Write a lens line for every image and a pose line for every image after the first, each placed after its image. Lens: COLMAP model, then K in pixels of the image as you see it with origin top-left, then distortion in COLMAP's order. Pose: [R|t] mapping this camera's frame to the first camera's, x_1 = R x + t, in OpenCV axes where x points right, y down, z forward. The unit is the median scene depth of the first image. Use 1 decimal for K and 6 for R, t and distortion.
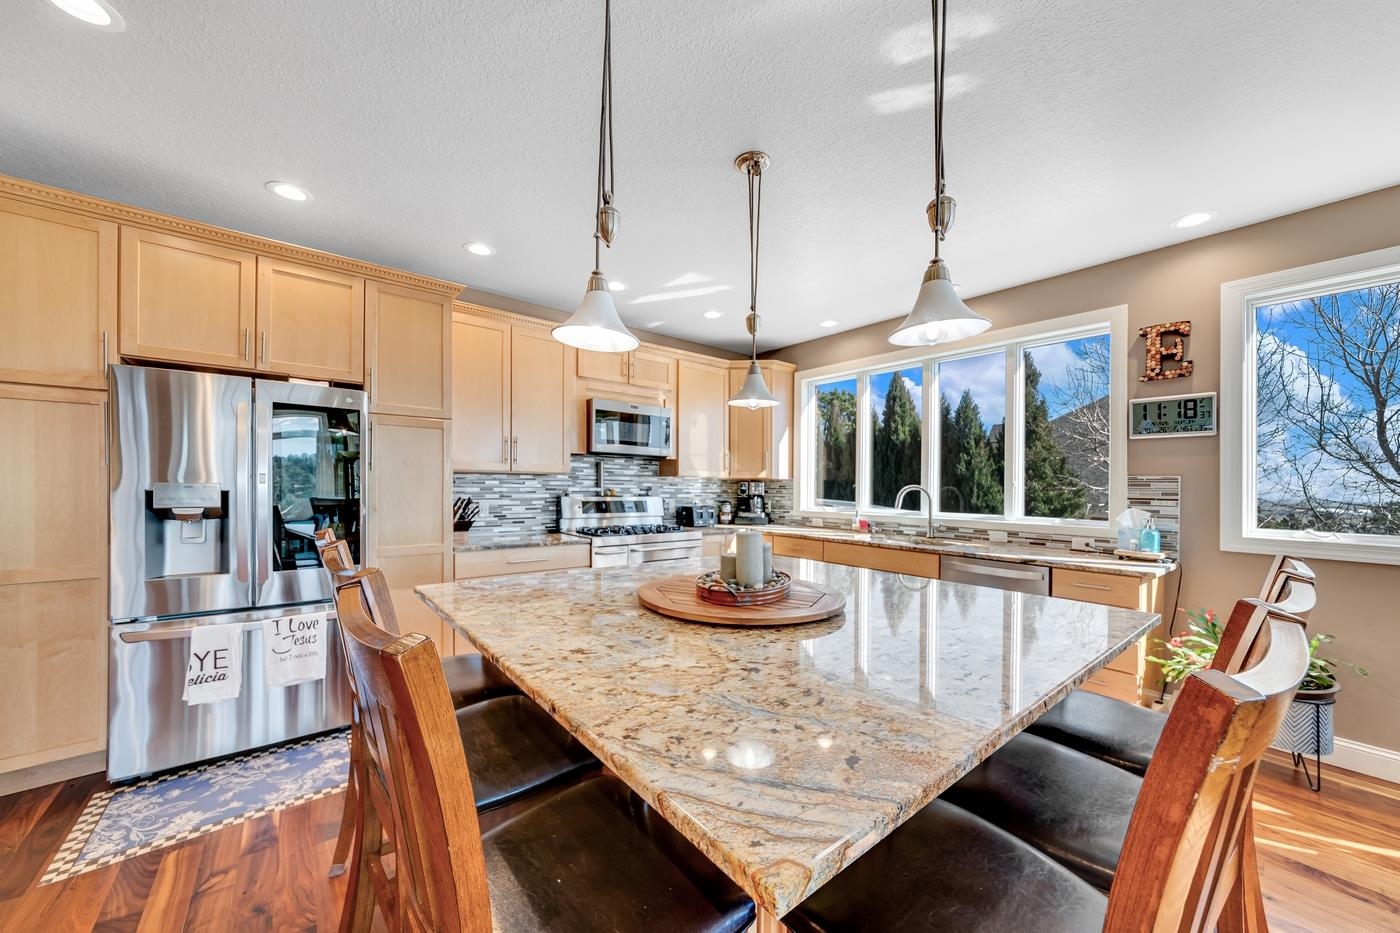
lens RADIAL K [[512.7, 0, 681.3], [0, 512.7, 475.5], [0, 0, 1]] dist [0.020767, 0.000133]
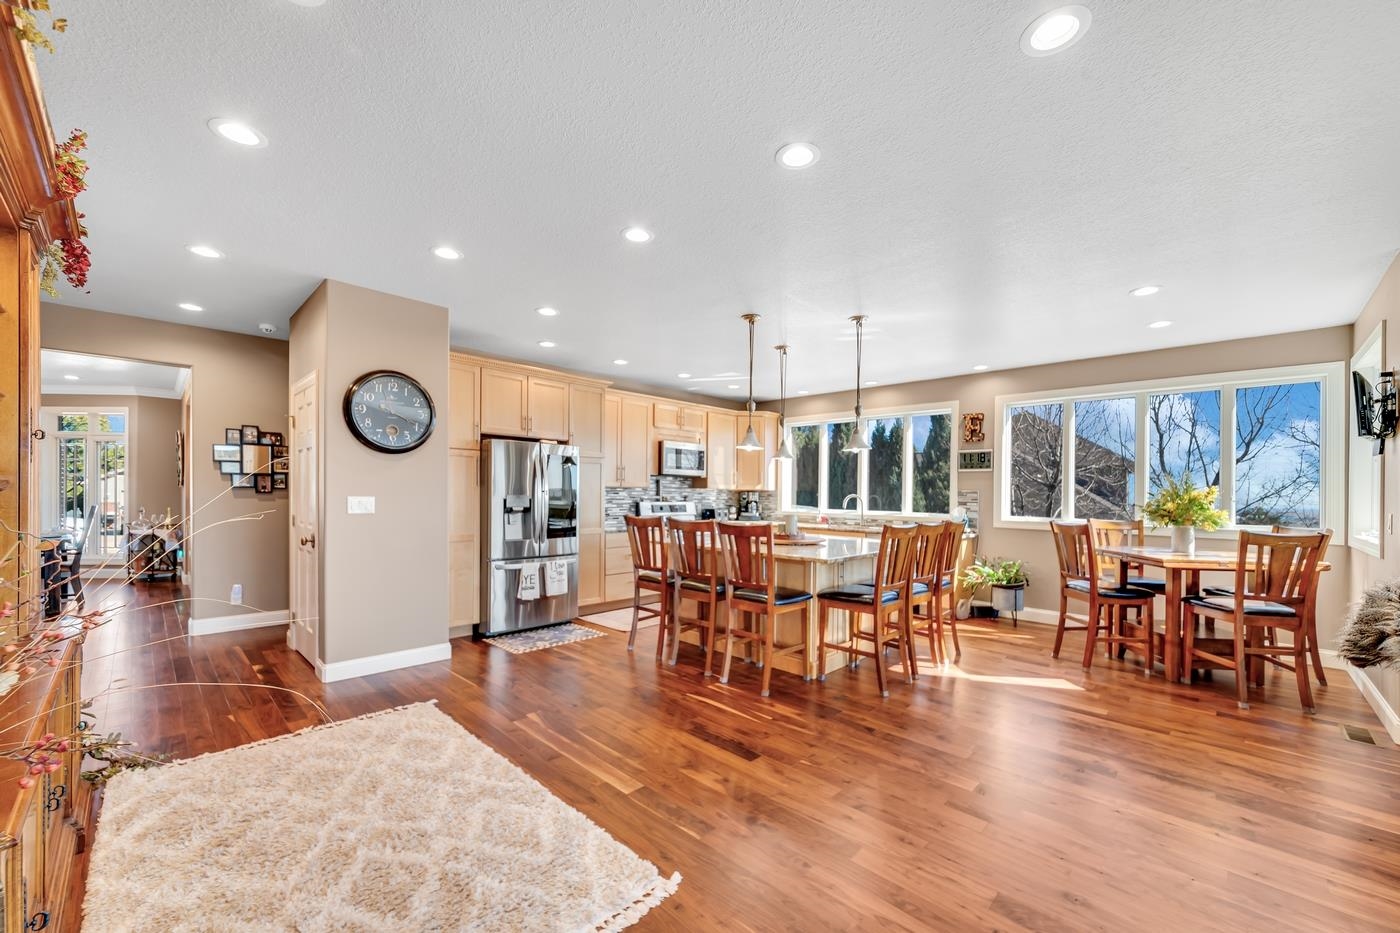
lens RADIAL K [[534.3, 0, 694.6], [0, 534.3, 499.1], [0, 0, 1]] dist [0.000970, 0.000104]
pose [[0.991839, -0.001420, 0.127487, -0.251151], [-0.002847, 0.999442, 0.033277, -0.020675], [-0.127464, -0.033368, 0.991282, -0.585326]]
